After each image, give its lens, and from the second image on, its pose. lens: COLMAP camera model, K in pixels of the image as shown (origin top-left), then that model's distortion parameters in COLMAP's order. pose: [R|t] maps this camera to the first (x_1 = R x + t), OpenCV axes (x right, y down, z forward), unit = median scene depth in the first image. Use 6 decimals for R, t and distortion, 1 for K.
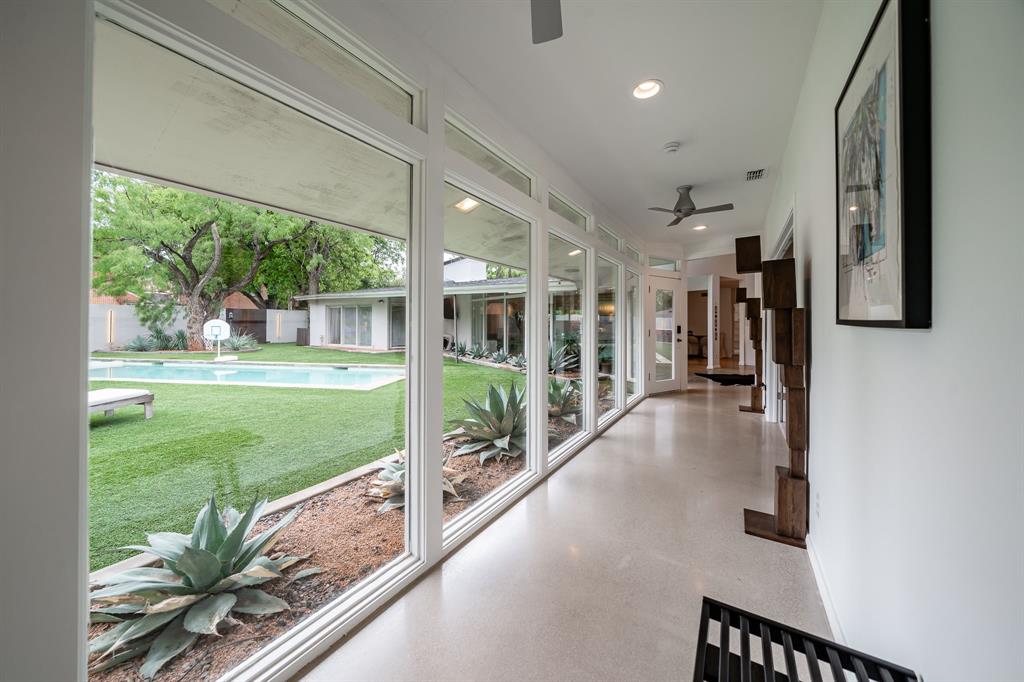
lens RADIAL K [[353.4, 0, 517.4], [0, 353.4, 320.1], [0, 0, 1]] dist [-0.000866, -0.000130]
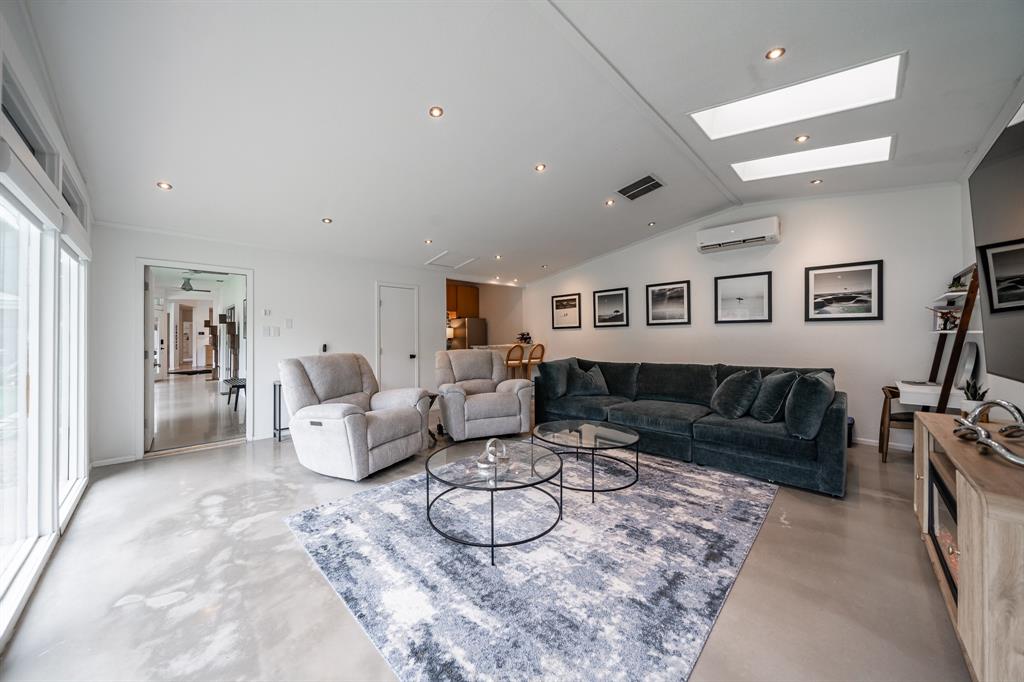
lens RADIAL K [[353.4, 0, 512.0], [0, 353.4, 336.4], [0, 0, 1]] dist [-0.000866, -0.000130]
pose [[0.226481, 0.003603, 0.974009, -1.668621], [-0.006751, 0.999975, -0.002129, -0.012676], [-0.973992, -0.006093, 0.226499, -2.055029]]
